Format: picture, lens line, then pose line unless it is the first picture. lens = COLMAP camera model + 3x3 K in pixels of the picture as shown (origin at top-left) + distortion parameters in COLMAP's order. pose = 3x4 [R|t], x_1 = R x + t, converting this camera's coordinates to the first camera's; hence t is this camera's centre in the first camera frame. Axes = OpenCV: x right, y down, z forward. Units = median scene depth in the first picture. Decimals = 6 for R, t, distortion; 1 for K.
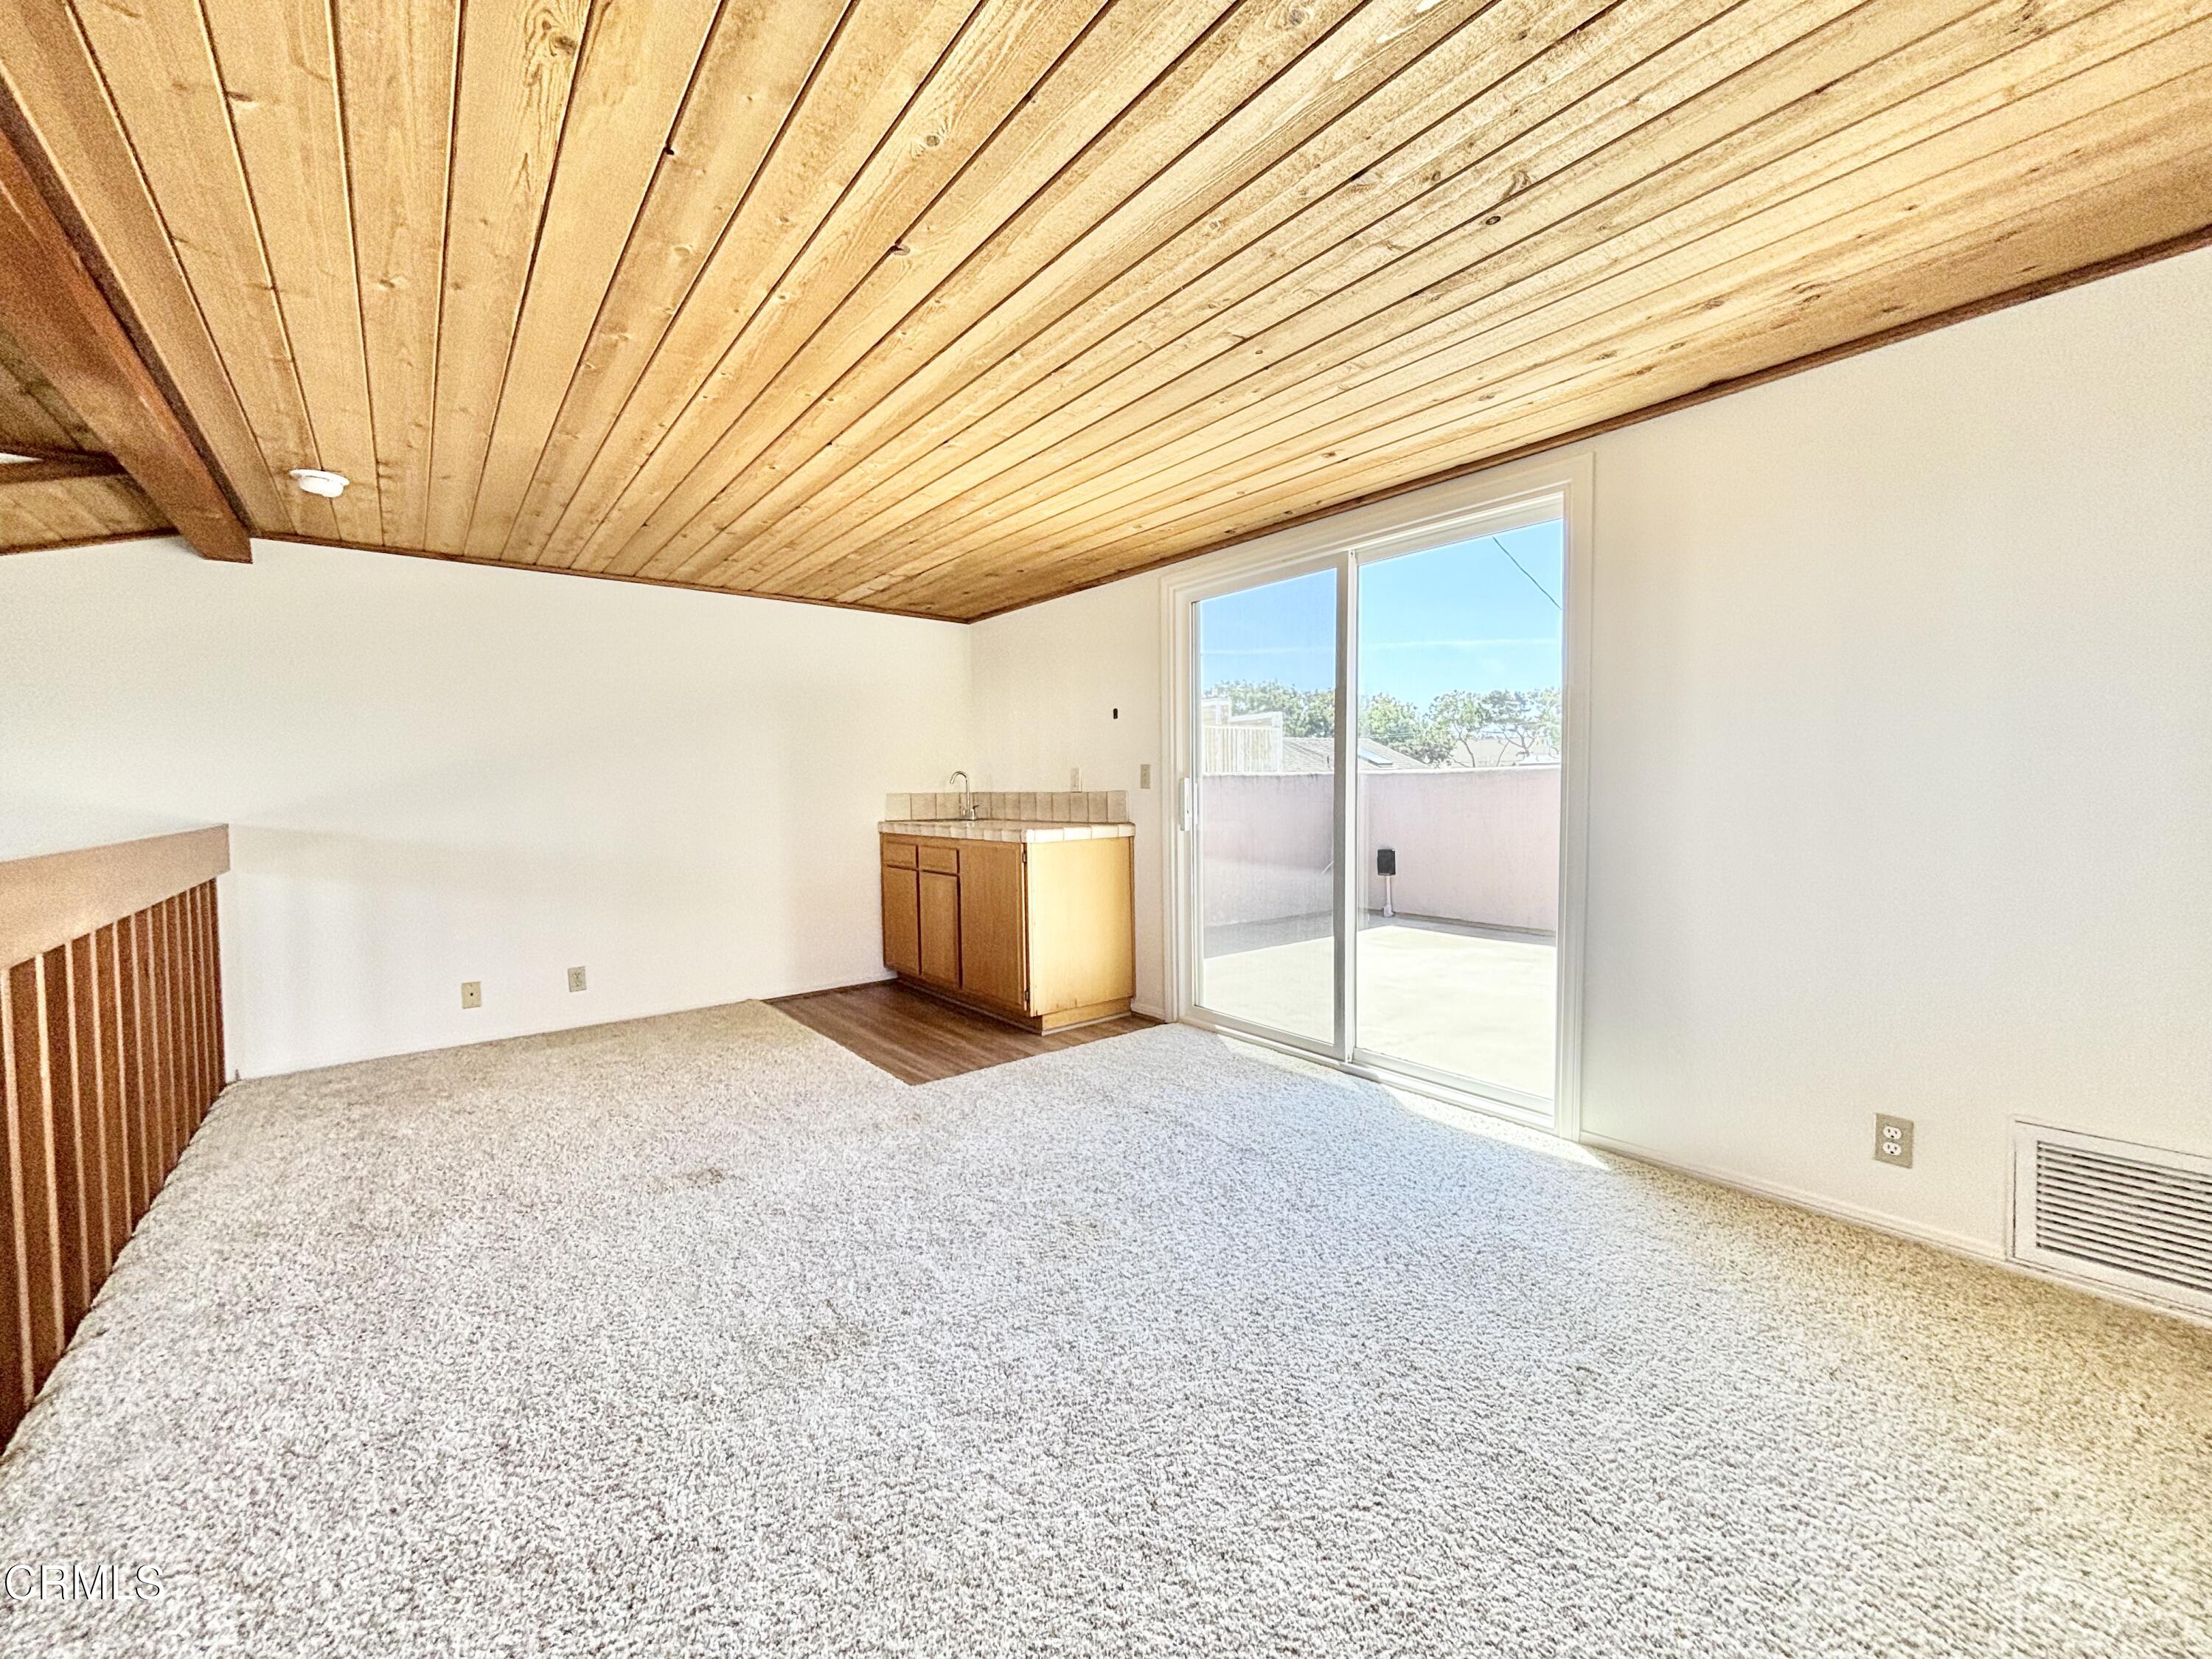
lens RADIAL K [[889.8, 0, 1107.3], [0, 889.8, 835.6], [0, 0, 1]] dist [-0.001994, -0.000441]
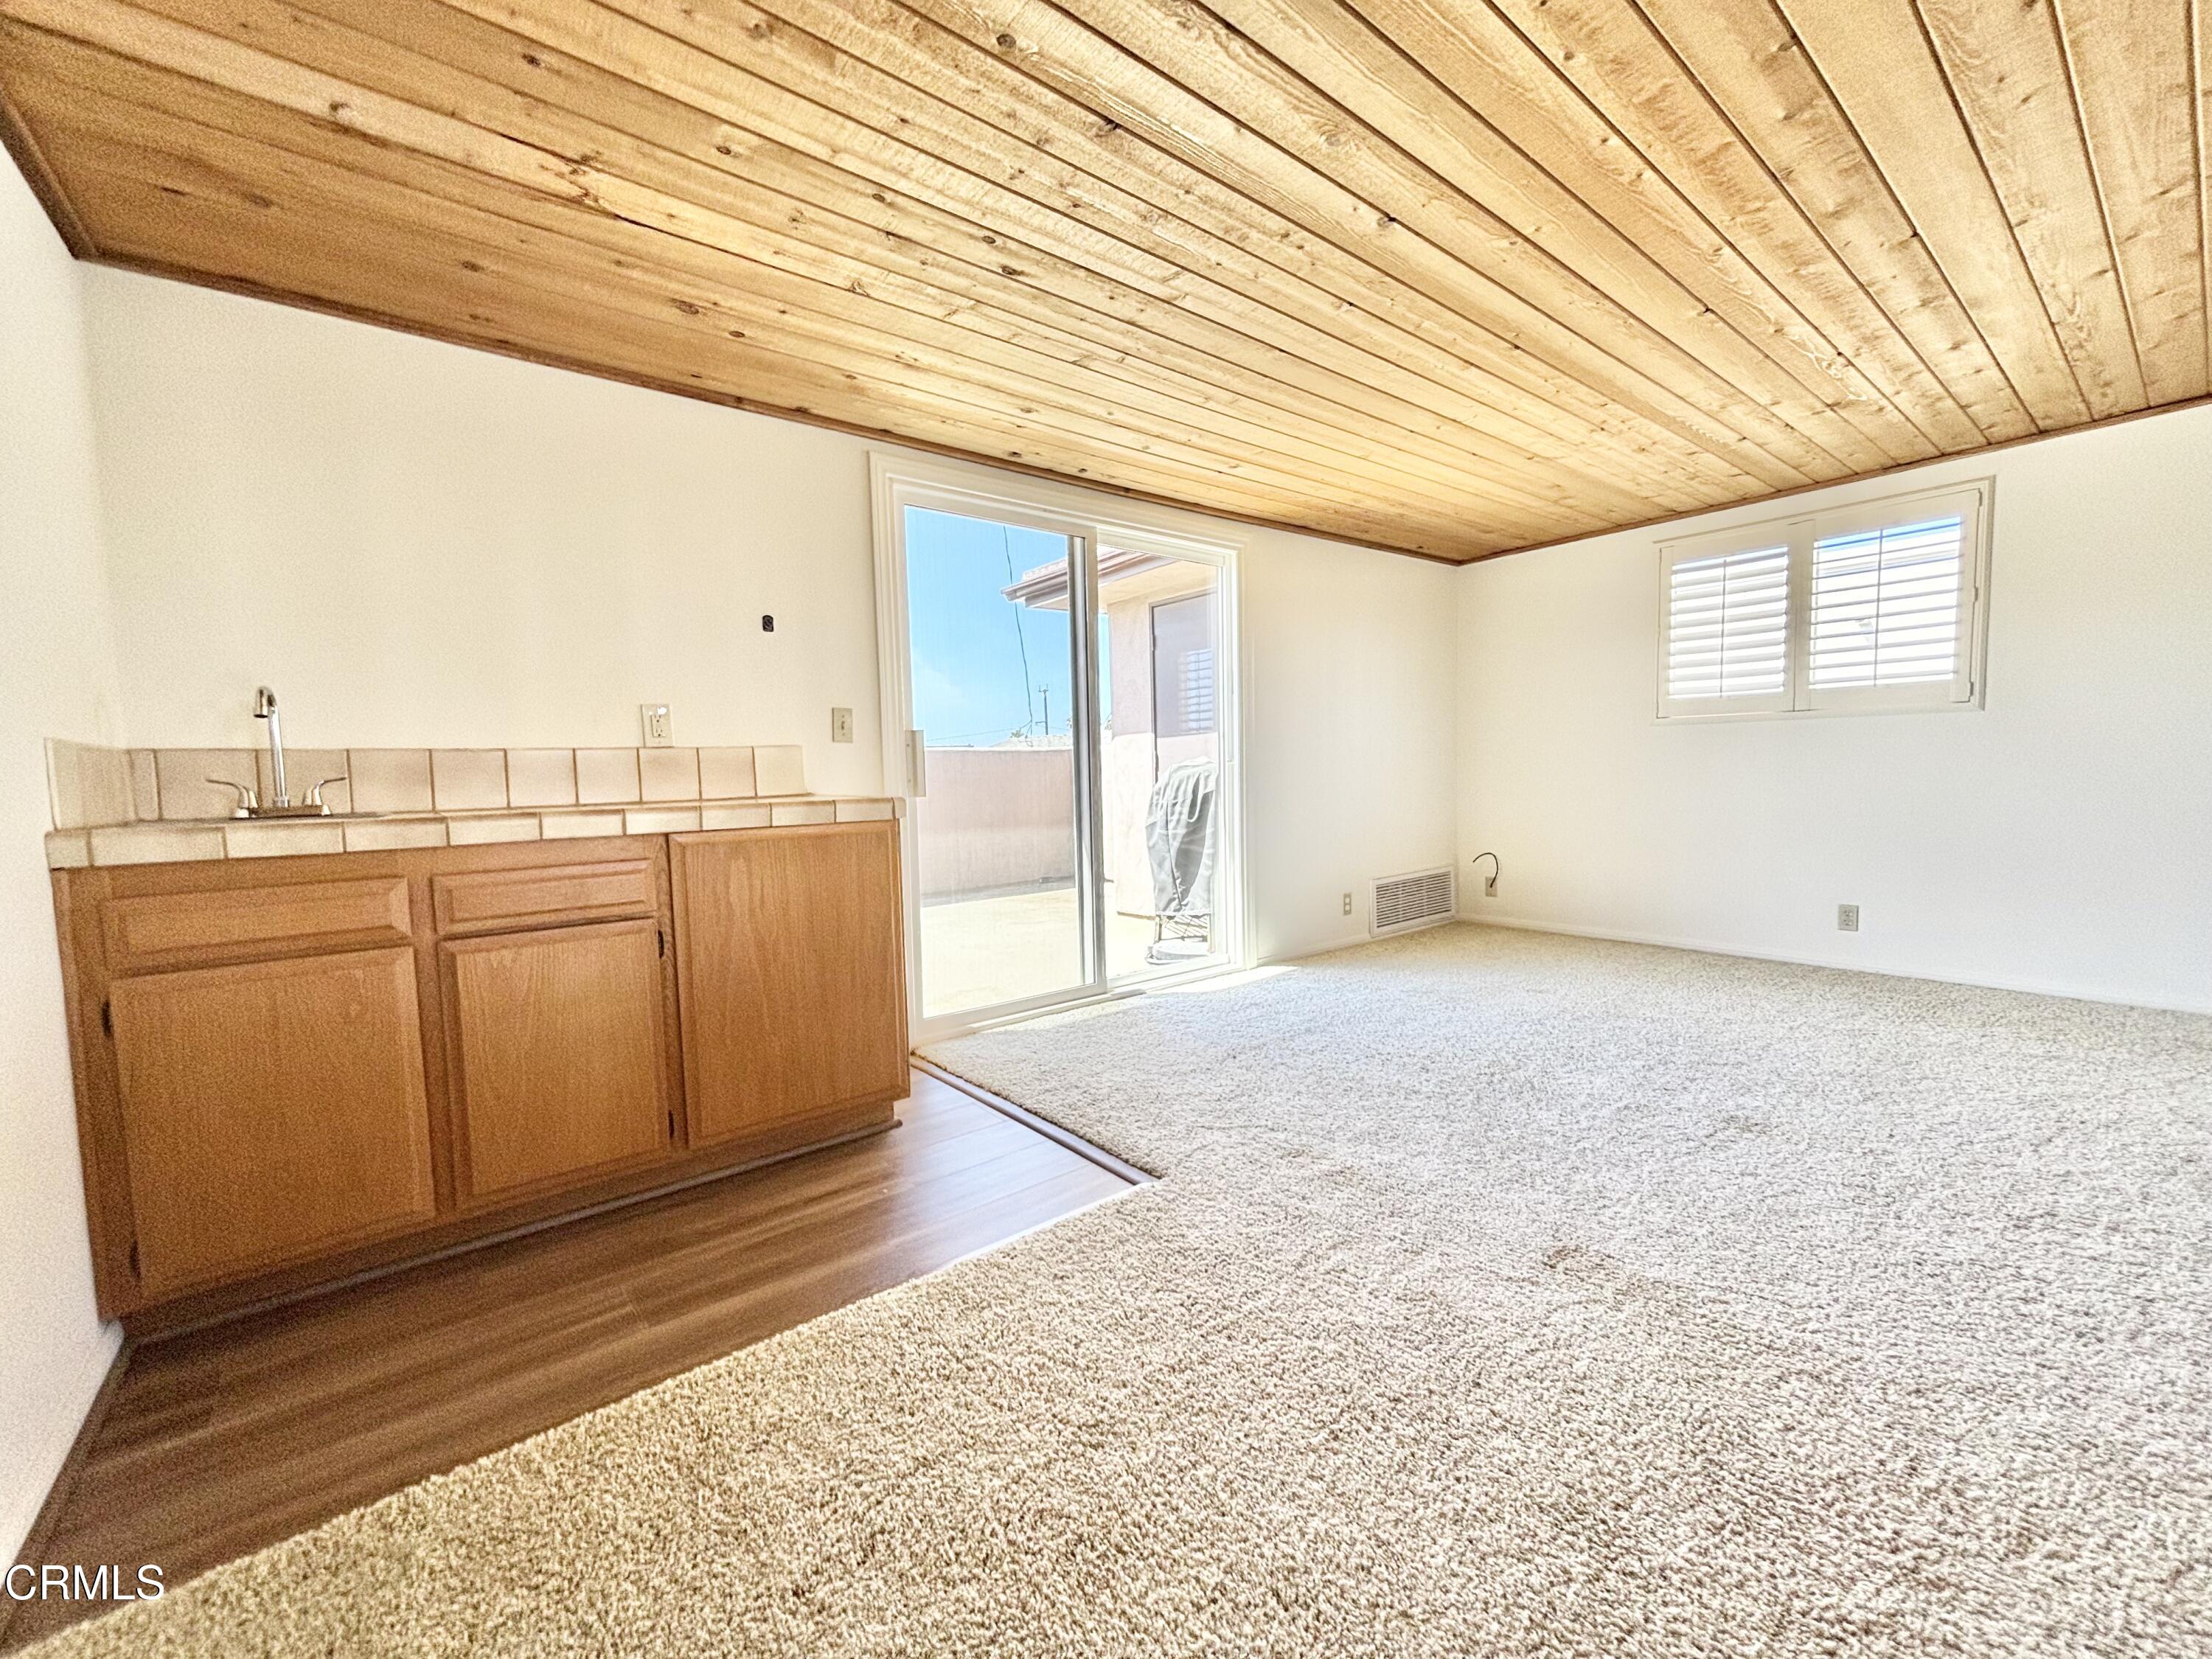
lens RADIAL K [[889.8, 0, 1107.3], [0, 889.8, 835.6], [0, 0, 1]] dist [-0.001994, -0.000441]
pose [[-0.005613, -0.068761, 0.997617, -0.664107], [0.072680, 0.994967, 0.068988, -0.012356], [-0.997340, 0.072894, -0.000587, 0.798984]]
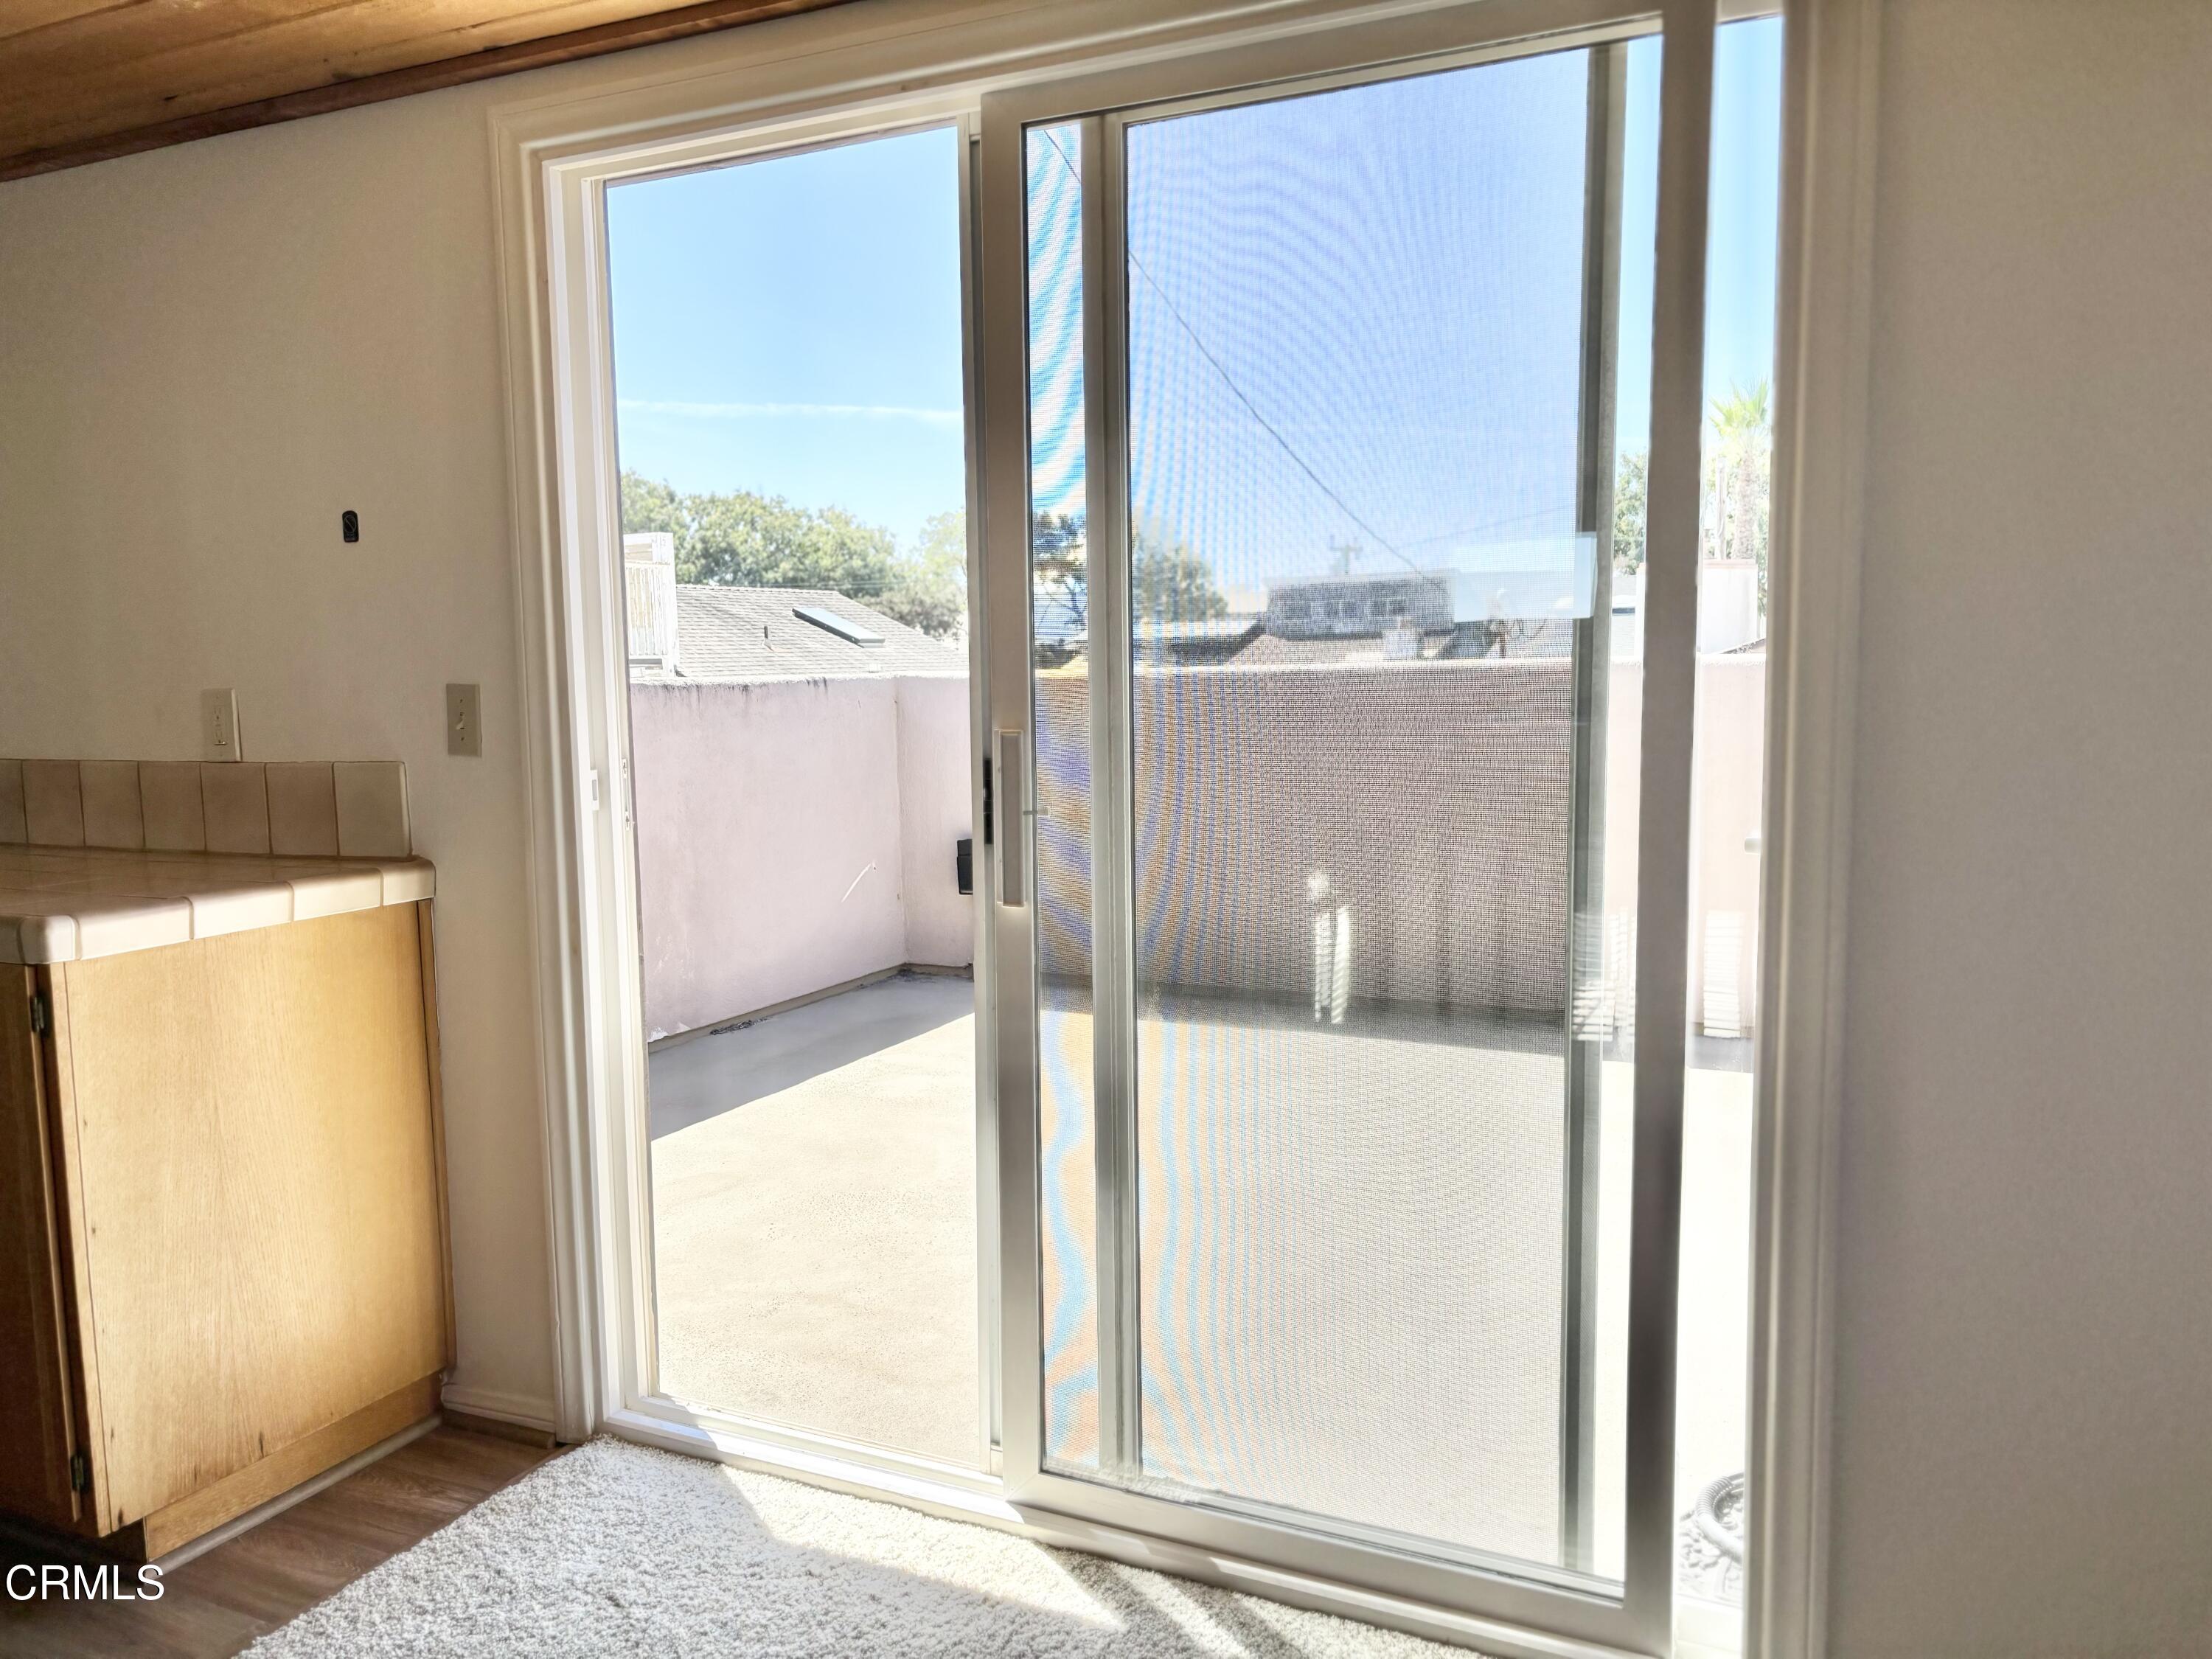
lens RADIAL K [[1605.7, 0, 1106.0], [0, 1605.7, 829.5], [0, 0, 1]] dist [0.003721, -0.001993]
pose [[0.885780, -0.043972, 0.462017, -0.024057], [0.023742, 0.998491, 0.049511, -0.049532], [-0.463497, -0.032887, 0.885488, 0.350540]]
